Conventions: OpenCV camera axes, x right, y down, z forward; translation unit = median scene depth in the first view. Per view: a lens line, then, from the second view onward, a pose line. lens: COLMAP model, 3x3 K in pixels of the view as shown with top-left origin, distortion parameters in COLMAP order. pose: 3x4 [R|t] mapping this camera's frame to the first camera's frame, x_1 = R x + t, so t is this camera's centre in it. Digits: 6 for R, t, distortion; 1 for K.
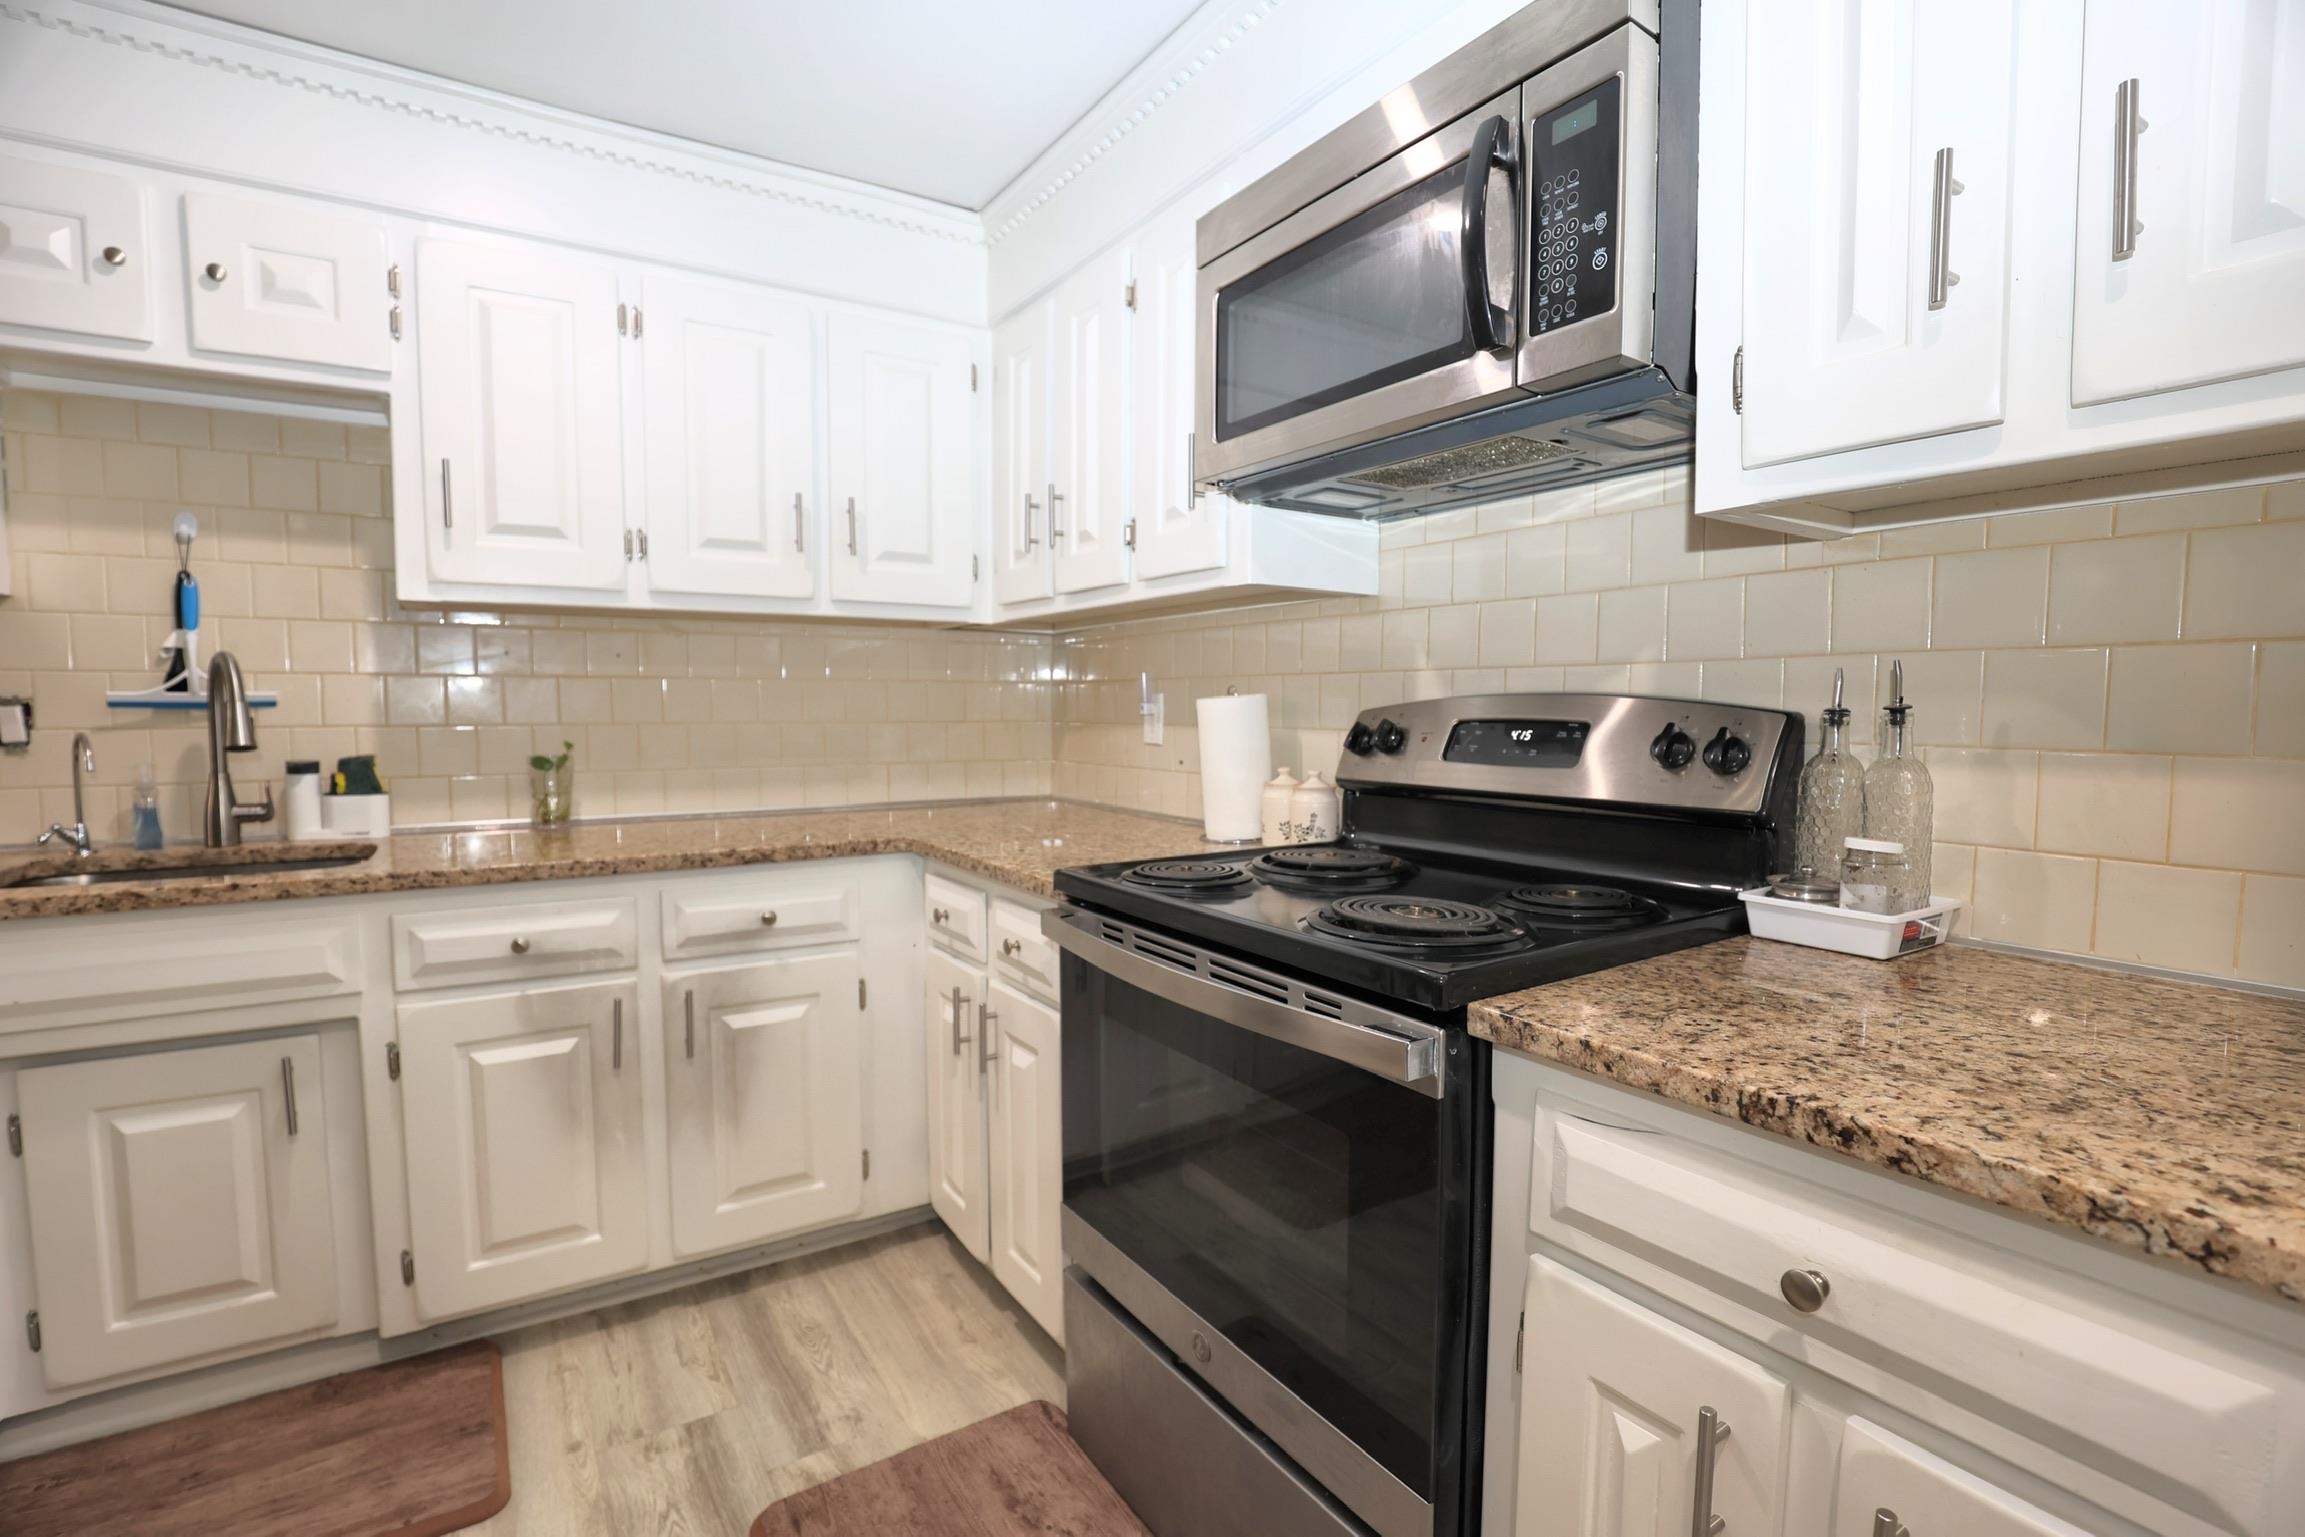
lens RADIAL K [[1064.0, 0, 1152.5], [0, 1064.0, 768.5], [0, 0, 1]] dist [0.000834, 0.000600]
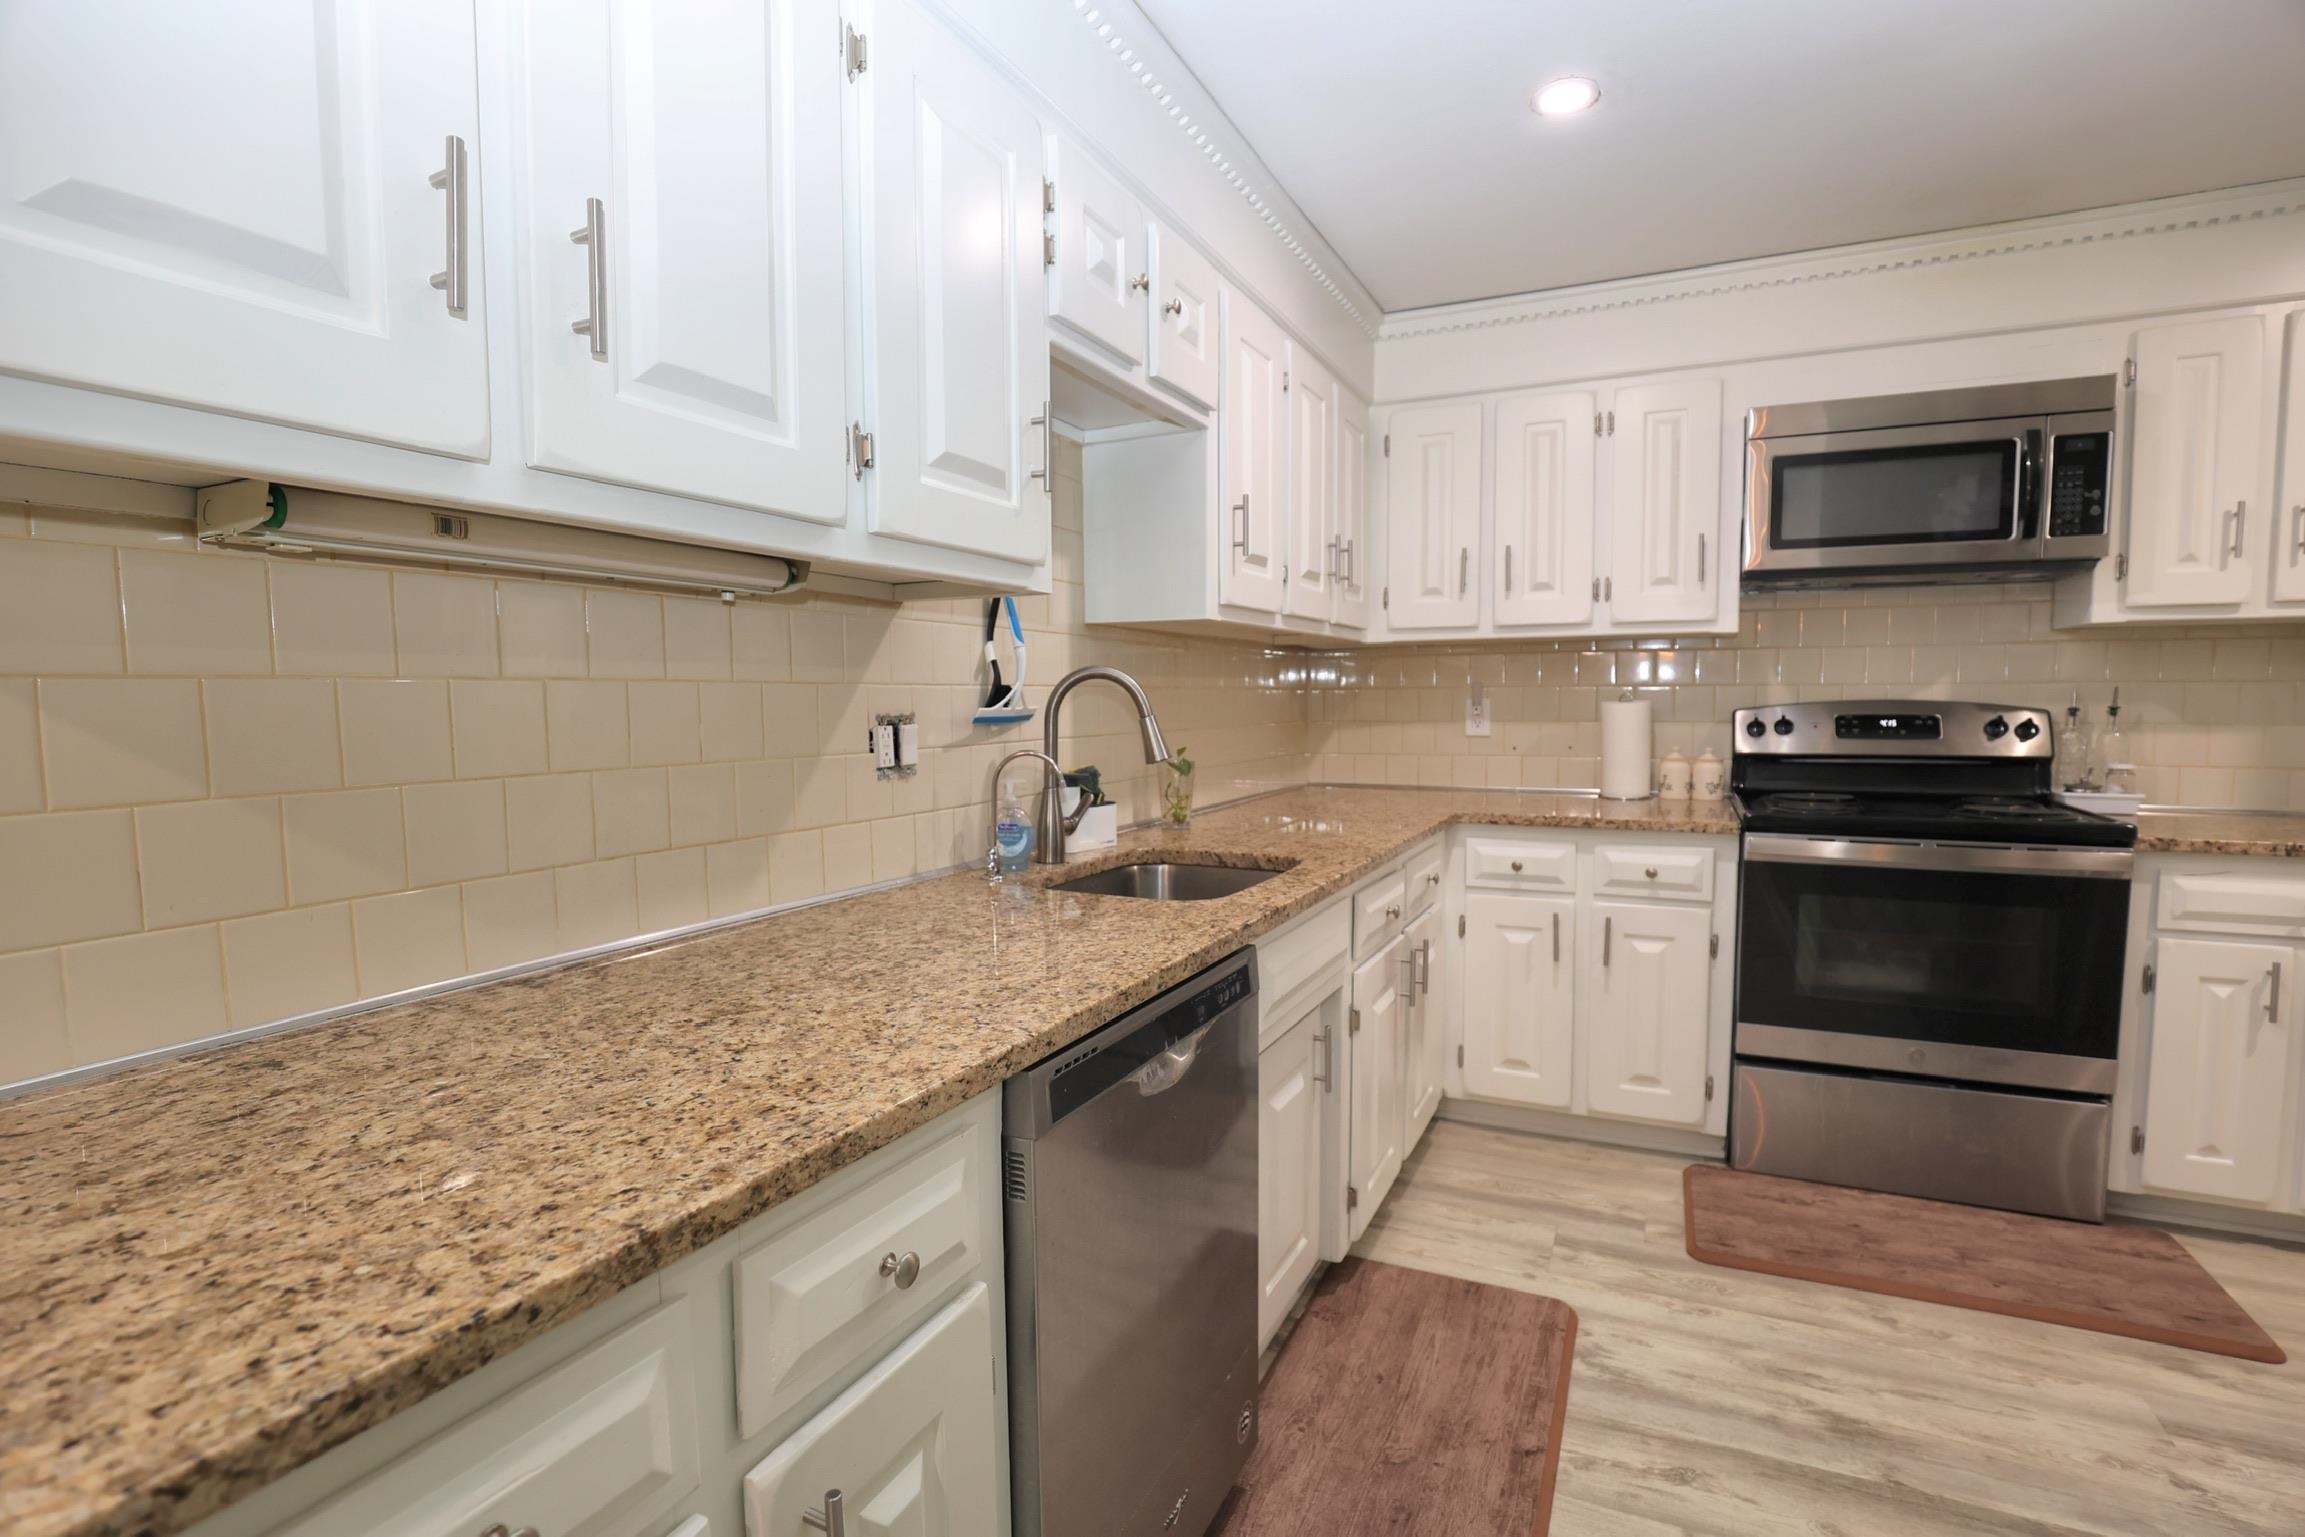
lens RADIAL K [[1064.0, 0, 1152.5], [0, 1064.0, 768.5], [0, 0, 1]] dist [0.000834, 0.000600]
pose [[0.825757, -0.035204, 0.562927, -1.760869], [0.036213, 0.999300, 0.009374, -0.016400], [-0.562863, 0.012645, 0.826454, 0.183784]]
